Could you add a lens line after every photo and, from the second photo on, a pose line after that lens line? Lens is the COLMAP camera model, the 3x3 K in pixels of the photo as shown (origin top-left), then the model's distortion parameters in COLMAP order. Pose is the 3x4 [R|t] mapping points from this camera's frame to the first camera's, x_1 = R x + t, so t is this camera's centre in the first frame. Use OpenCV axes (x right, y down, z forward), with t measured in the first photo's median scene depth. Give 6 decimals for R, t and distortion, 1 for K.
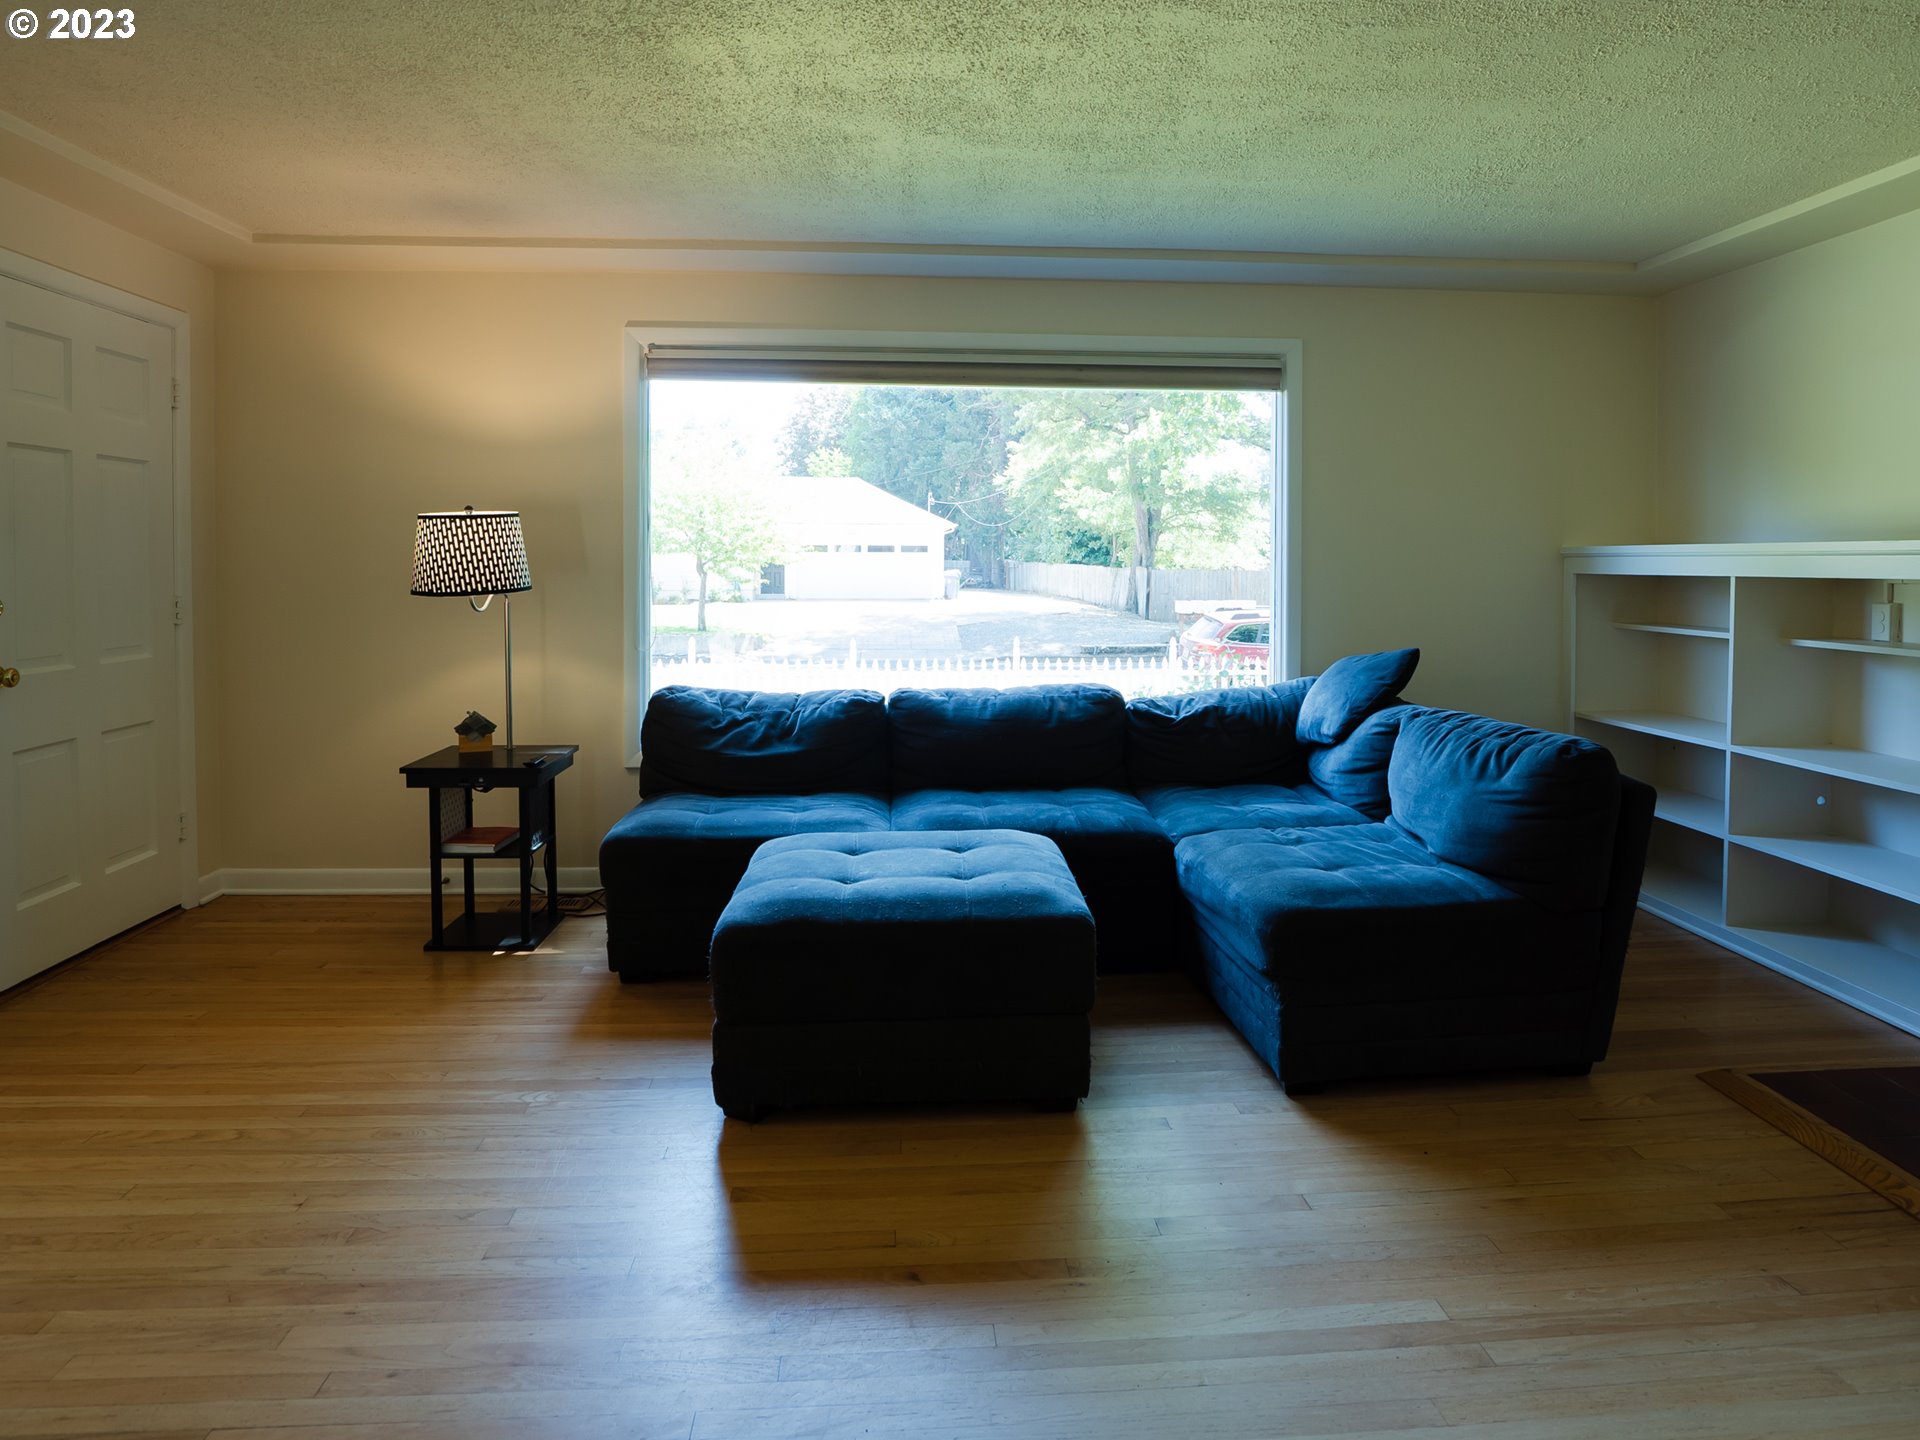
lens RADIAL K [[1205.7, 0, 970.3], [0, 1205.7, 595.2], [0, 0, 1]] dist [-0.062351, 0.031464]
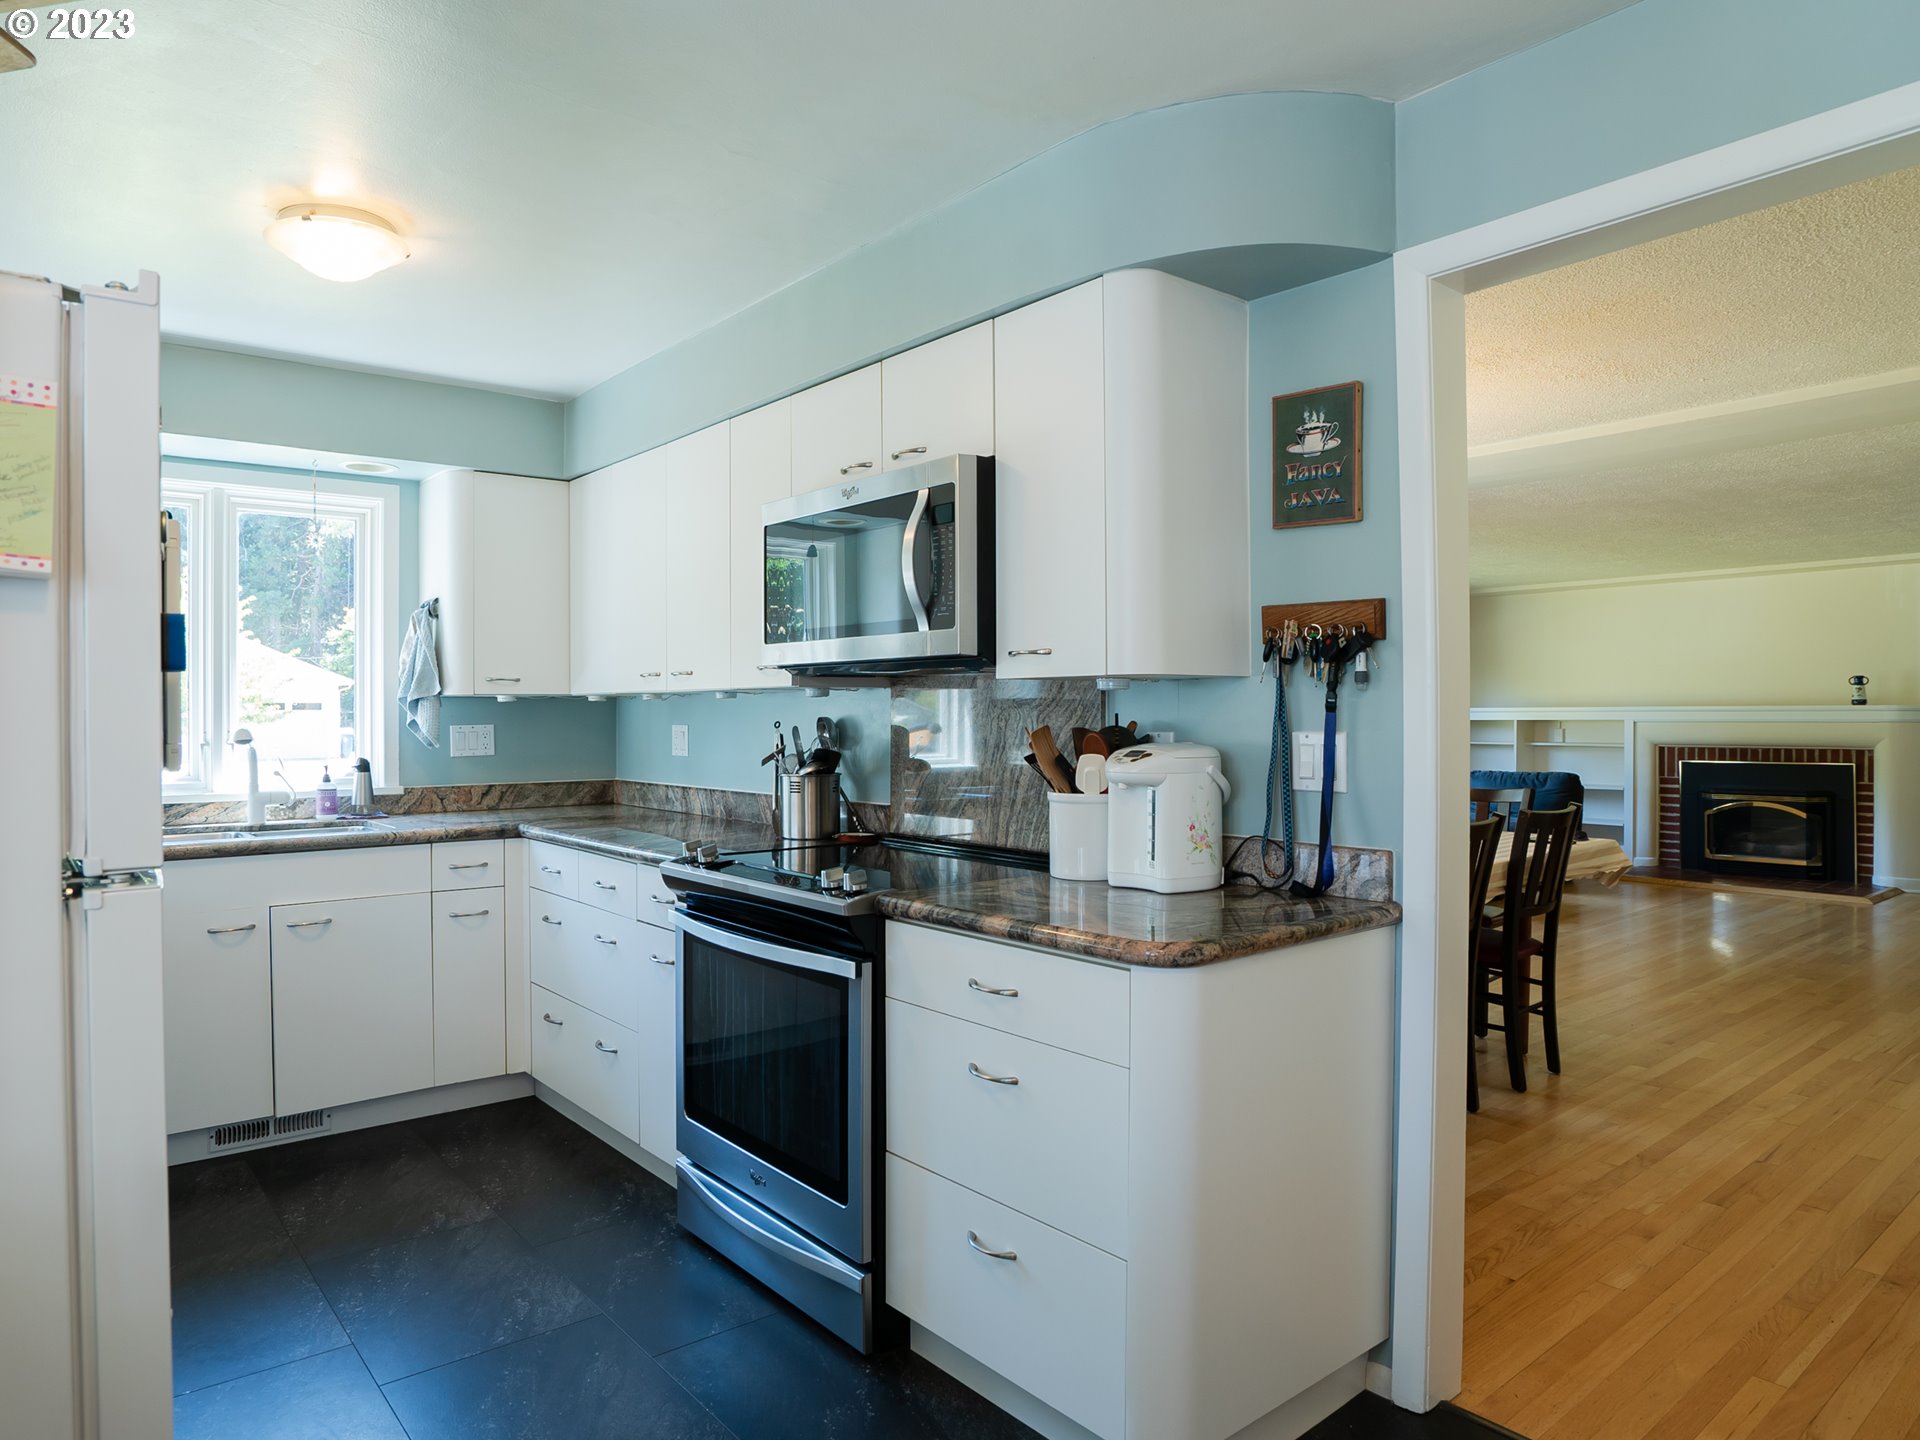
lens RADIAL K [[1194.2, 0, 872.9], [0, 1194.2, 718.8], [0, 0, 1]] dist [-0.021249, -0.005064]
pose [[0.833730, -0.007089, 0.552127, -1.941023], [0.022027, 0.999549, -0.020429, 0.004637], [-0.551733, 0.029194, 0.833510, -0.420649]]
